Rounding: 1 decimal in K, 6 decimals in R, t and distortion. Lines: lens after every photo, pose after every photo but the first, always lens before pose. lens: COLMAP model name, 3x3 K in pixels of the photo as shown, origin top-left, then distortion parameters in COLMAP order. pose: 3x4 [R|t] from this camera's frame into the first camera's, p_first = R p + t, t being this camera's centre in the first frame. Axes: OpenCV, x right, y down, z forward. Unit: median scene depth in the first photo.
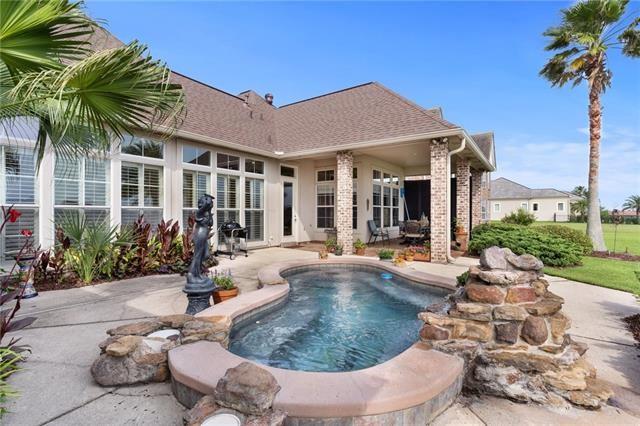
lens RADIAL K [[288.2, 0, 320.0], [0, 288.2, 213.0], [0, 0, 1]] dist [-0.000320, -0.000064]
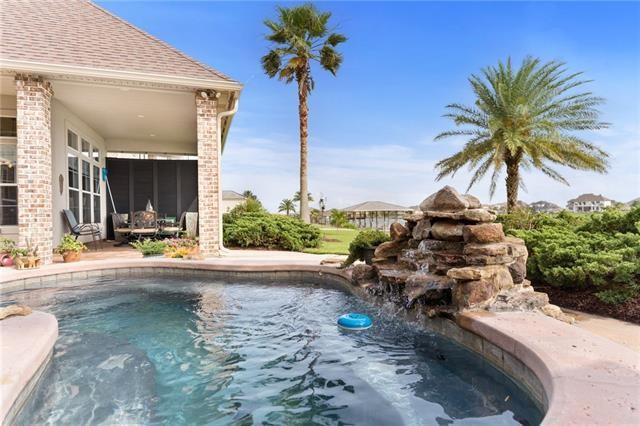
lens RADIAL K [[353.5, 0, 320.0], [0, 353.5, 213.0], [0, 0, 1]] dist [0.002379, 0.000277]
pose [[0.622921, -0.010370, 0.782216, -0.070730], [0.010302, 0.999934, 0.005052, 0.030492], [-0.782217, 0.004912, 0.622987, 0.107172]]
